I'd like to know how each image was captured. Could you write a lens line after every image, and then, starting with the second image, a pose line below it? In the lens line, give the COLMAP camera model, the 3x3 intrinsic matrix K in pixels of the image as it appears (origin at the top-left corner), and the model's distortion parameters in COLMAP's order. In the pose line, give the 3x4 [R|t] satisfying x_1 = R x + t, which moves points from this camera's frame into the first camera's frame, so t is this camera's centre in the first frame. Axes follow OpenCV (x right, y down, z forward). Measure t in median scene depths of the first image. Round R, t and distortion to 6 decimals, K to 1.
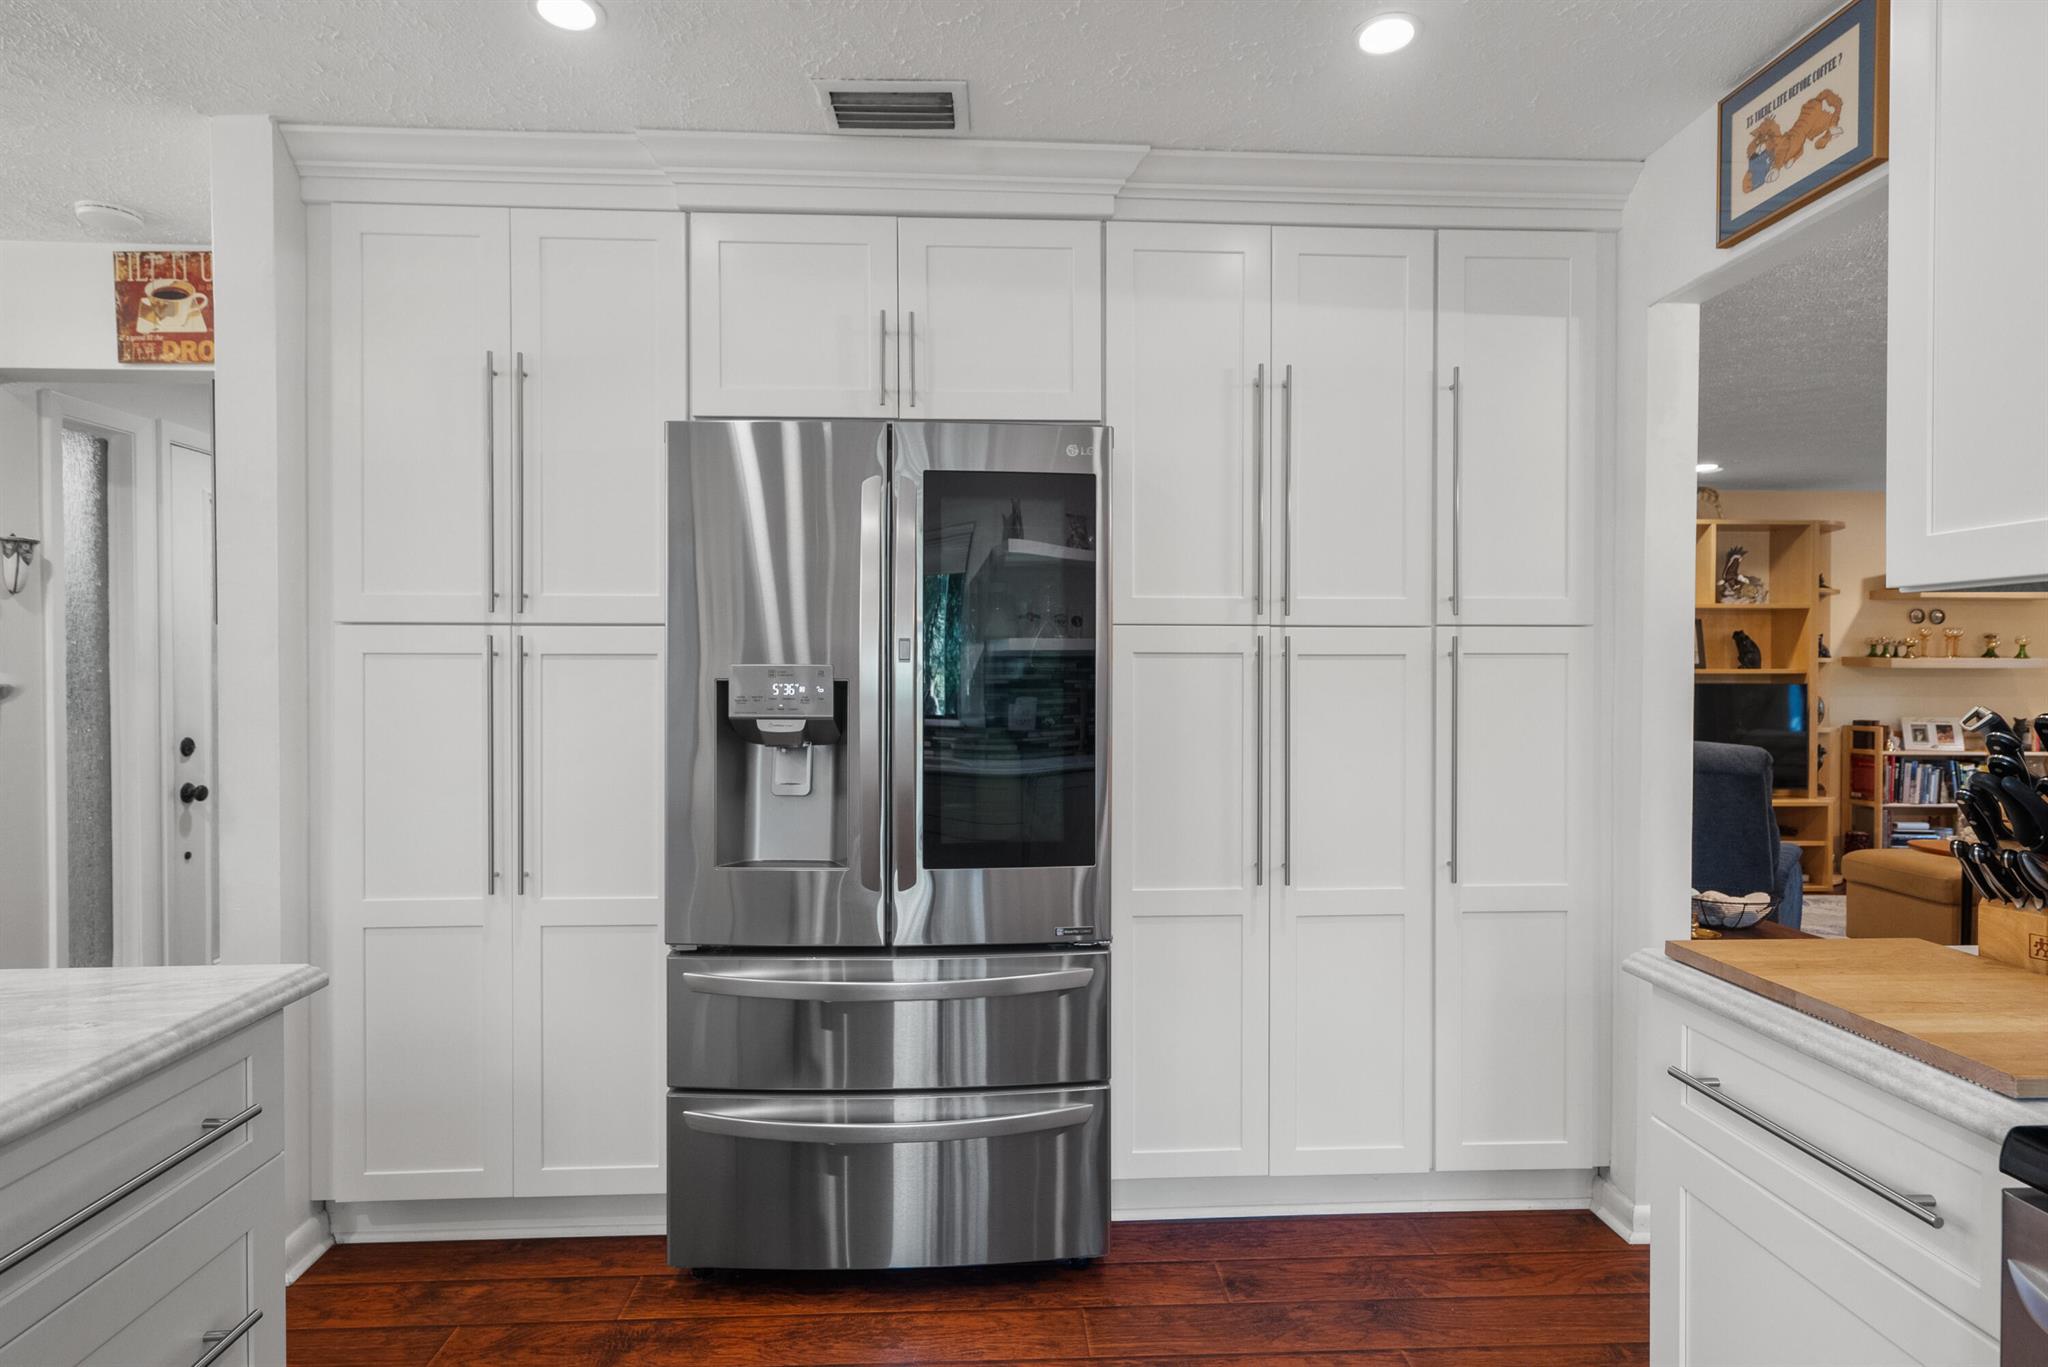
lens RADIAL K [[1109.2, 0, 1009.4], [0, 1109.2, 684.3], [0, 0, 1]] dist [0.005624, 0.001018]
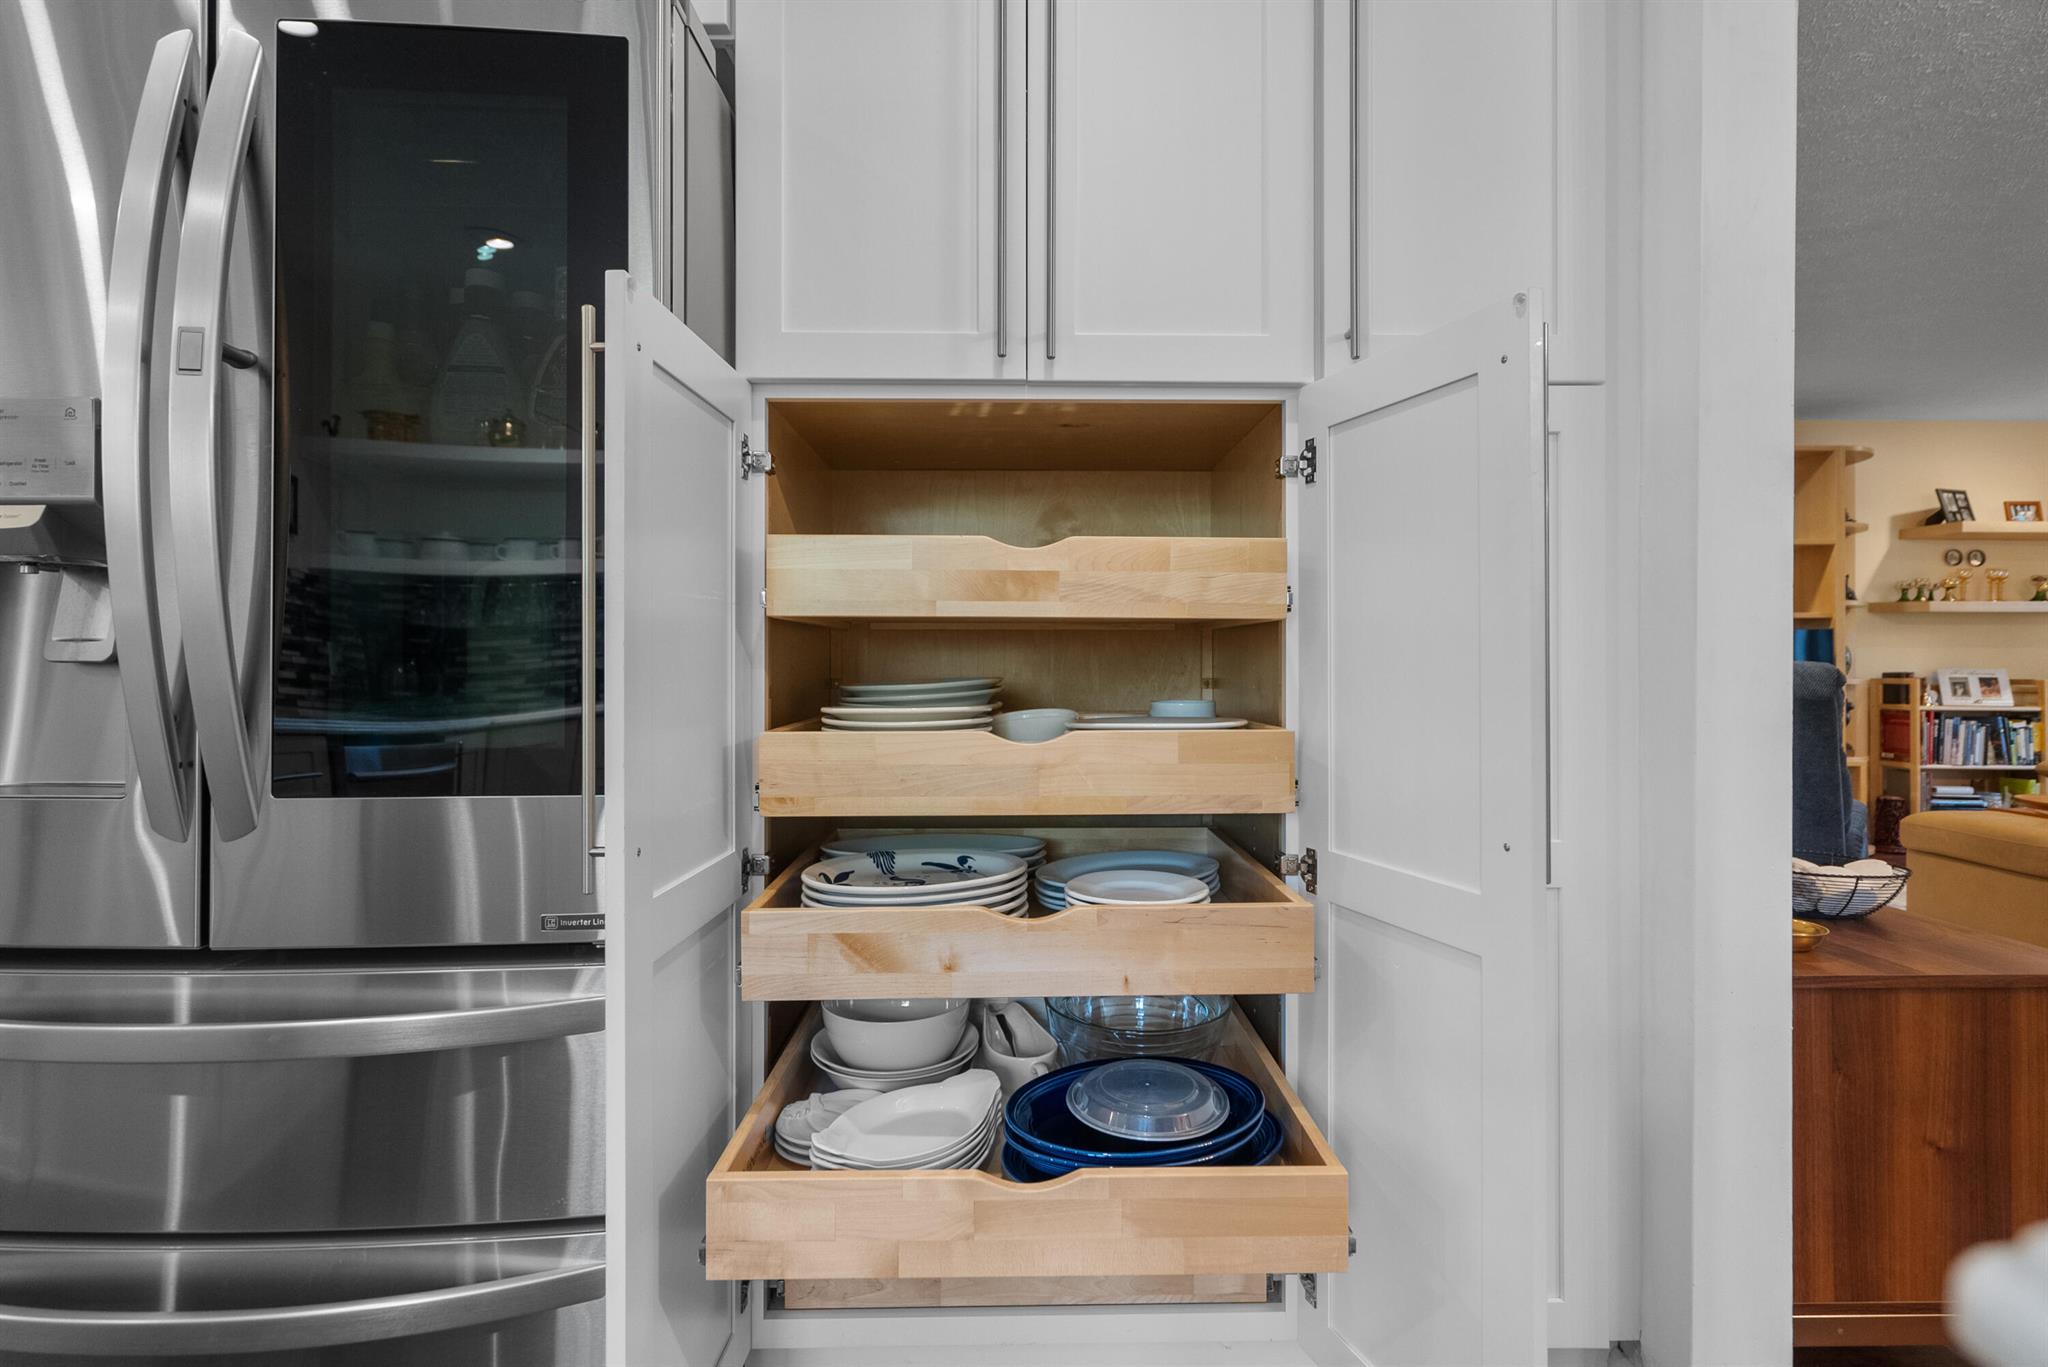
lens RADIAL K [[949.9, 0, 1042.6], [0, 949.9, 667.4], [0, 0, 1]] dist [0.001718, 0.001436]
pose [[0.999447, -0.000264, -0.033257, 0.107304], [-0.000304, 0.999854, -0.017061, 0.042131], [0.033256, 0.017062, 0.999301, 0.212992]]
